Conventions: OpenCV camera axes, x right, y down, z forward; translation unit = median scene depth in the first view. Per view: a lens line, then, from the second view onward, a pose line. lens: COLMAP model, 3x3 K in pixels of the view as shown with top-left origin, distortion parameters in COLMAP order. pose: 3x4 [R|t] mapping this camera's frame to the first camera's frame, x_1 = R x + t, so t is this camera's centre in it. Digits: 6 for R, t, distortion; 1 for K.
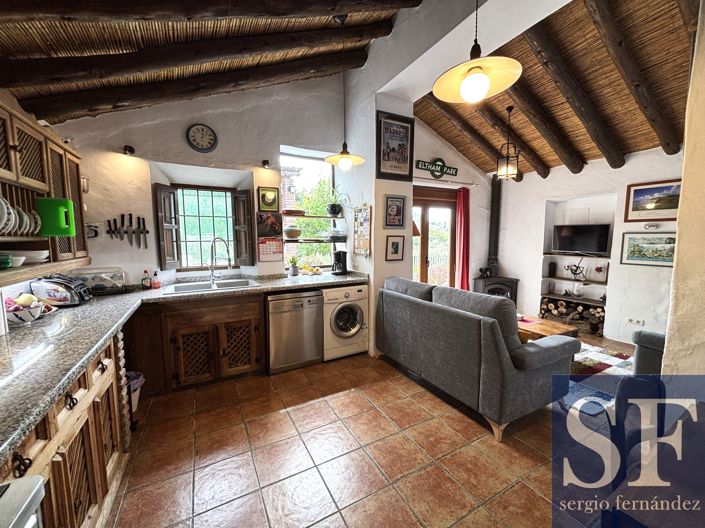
lens RADIAL K [[280.8, 0, 352.5], [0, 280.8, 264.0], [0, 0, 1]] dist [0.000852, 0.000095]
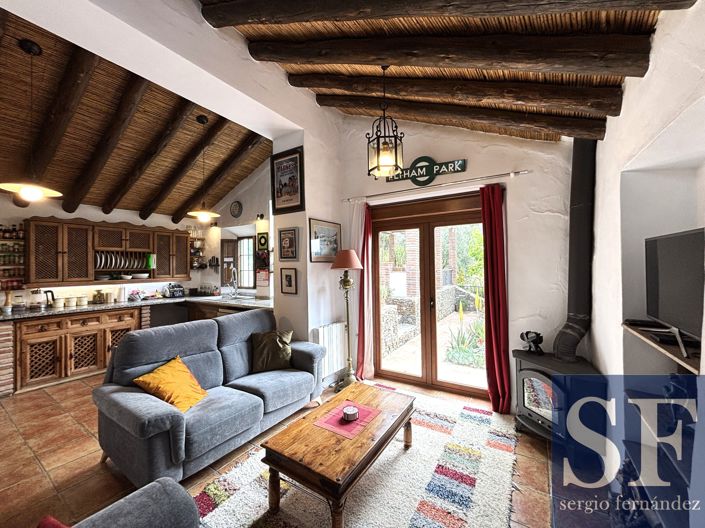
lens RADIAL K [[280.8, 0, 352.5], [0, 280.8, 264.0], [0, 0, 1]] dist [0.000852, 0.000095]
pose [[0.484988, -0.004613, -0.874509, 1.119612], [-0.081589, 0.995386, -0.050499, -0.084186], [0.870707, 0.095842, 0.482373, 0.721450]]
